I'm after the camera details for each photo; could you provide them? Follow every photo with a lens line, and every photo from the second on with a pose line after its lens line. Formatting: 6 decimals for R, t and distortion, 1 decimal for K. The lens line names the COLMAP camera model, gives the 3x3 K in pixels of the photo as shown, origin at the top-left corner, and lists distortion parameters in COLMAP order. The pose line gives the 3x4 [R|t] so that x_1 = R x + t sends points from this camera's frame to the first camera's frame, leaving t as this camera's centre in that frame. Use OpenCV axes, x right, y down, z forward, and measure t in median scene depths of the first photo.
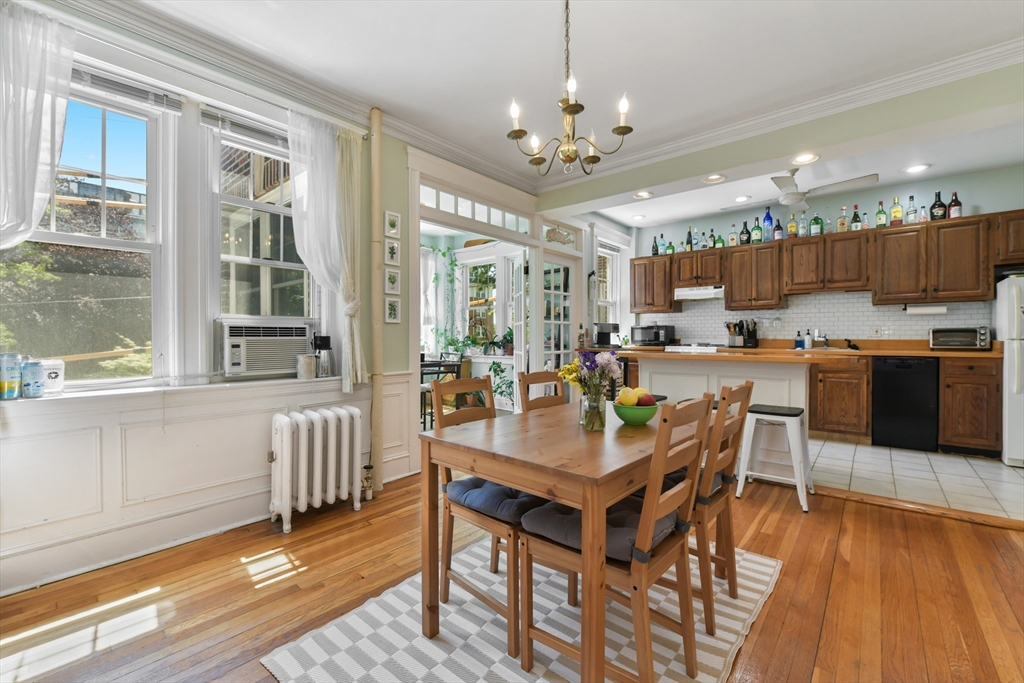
lens RADIAL K [[424.4, 0, 517.5], [0, 424.4, 339.8], [0, 0, 1]] dist [-0.010723, -0.001237]
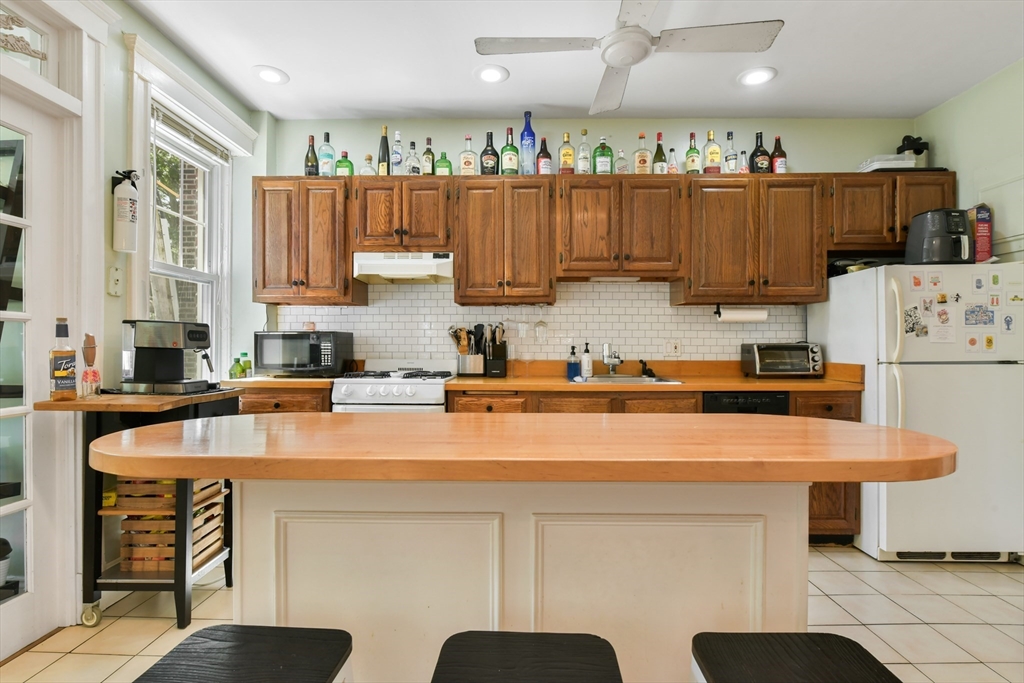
lens RADIAL K [[518.2, 0, 507.3], [0, 518.2, 347.8], [0, 0, 1]] dist [-0.007414, -0.002433]
pose [[0.783413, 0.001706, 0.621500, 0.171789], [0.003042, 0.999974, -0.006580, -0.014067], [-0.621494, 0.007045, 0.783387, 0.516534]]
